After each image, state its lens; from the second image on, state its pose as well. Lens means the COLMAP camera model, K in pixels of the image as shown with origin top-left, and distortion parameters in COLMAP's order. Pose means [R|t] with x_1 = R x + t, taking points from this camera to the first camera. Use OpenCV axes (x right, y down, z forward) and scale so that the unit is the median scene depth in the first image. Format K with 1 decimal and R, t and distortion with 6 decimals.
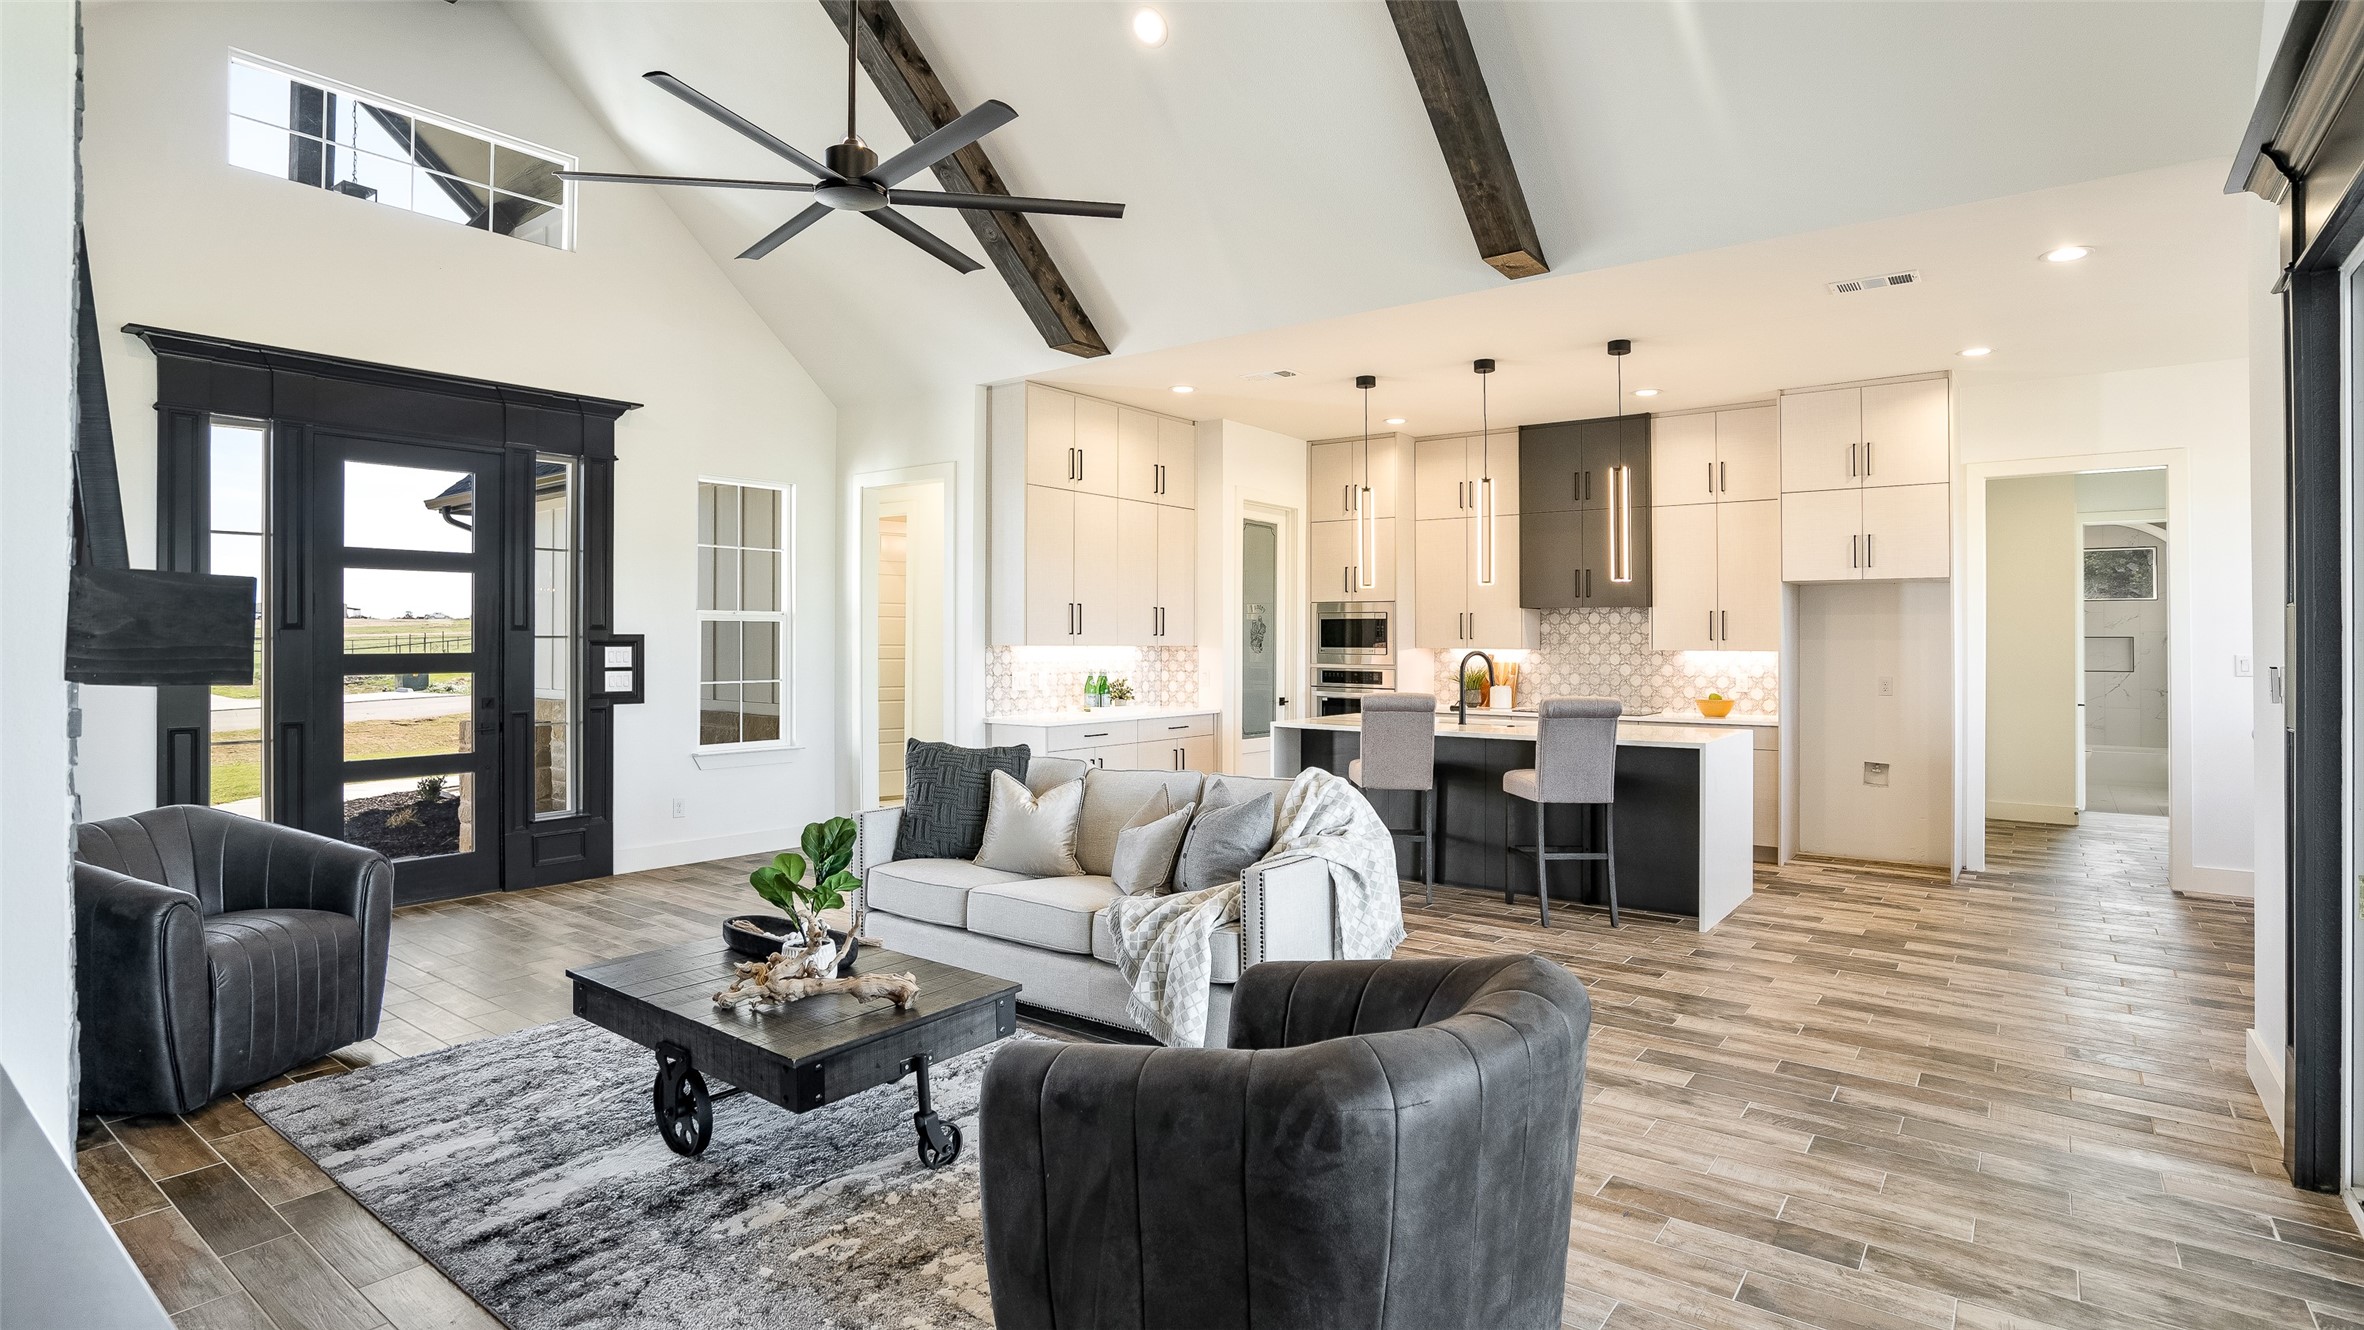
lens RADIAL K [[1192.4, 0, 1204.3], [0, 1192.4, 635.5], [0, 0, 1]] dist [-0.035709, 0.008881]
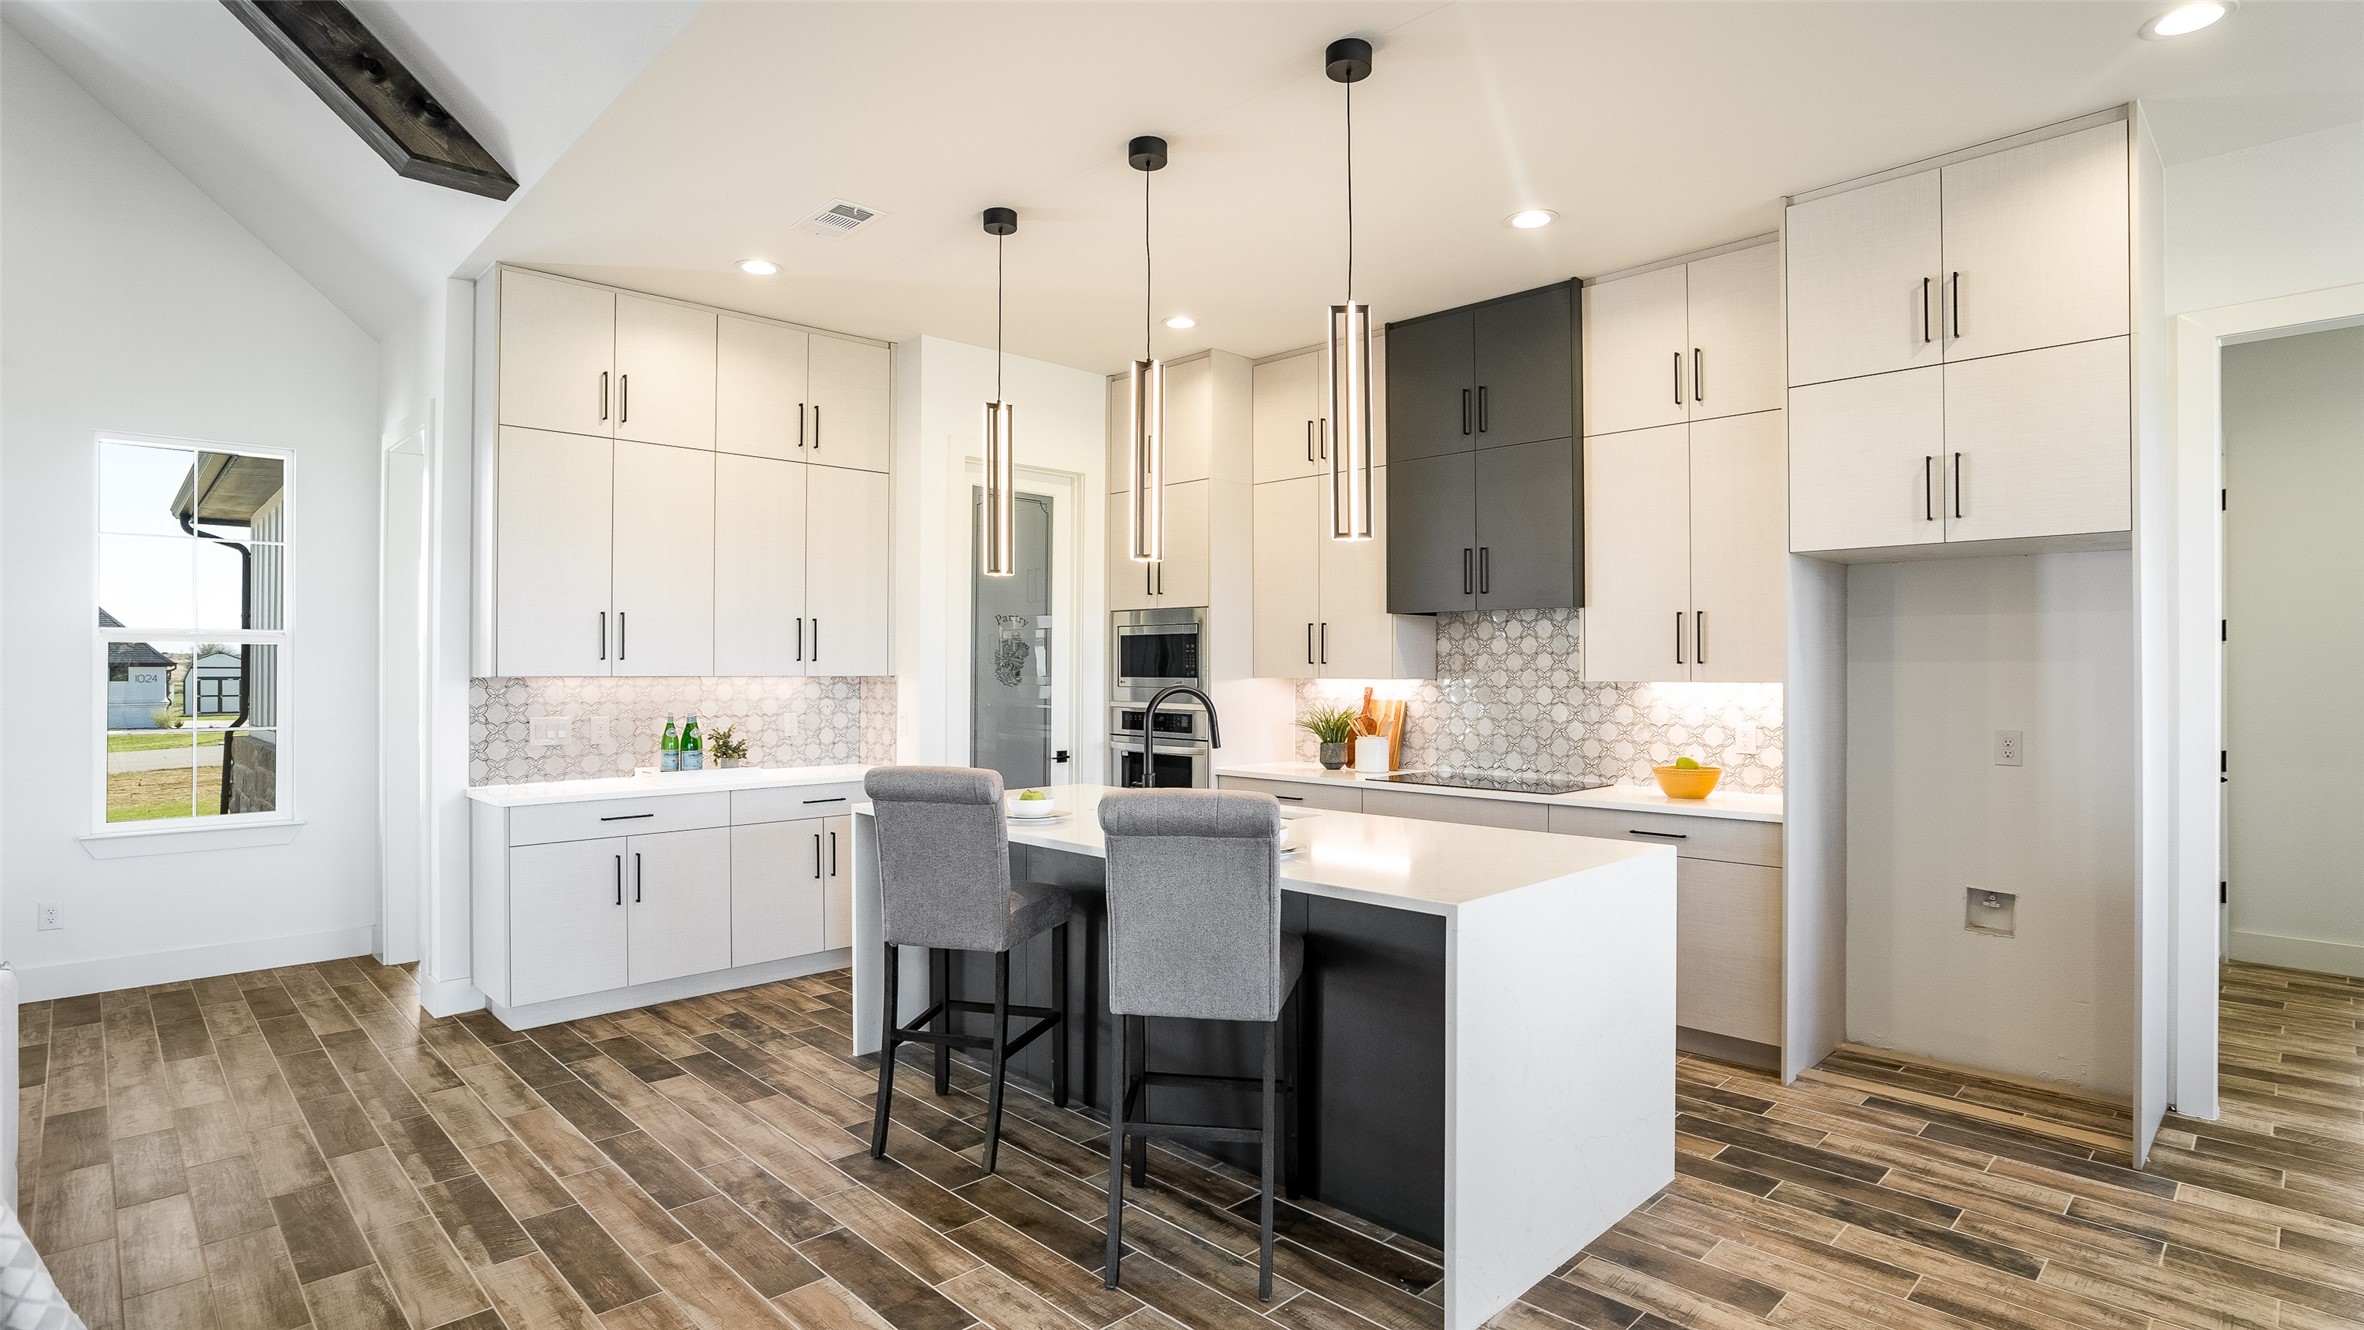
lens RADIAL K [[1192.4, 0, 1157.0], [0, 1192.4, 665.3], [0, 0, 1]] dist [-0.035709, 0.008881]
pose [[0.986543, -0.005274, -0.163416, 0.276564], [0.005838, 0.999979, 0.002971, 0.001753], [0.163397, -0.003885, 0.986553, 0.403295]]
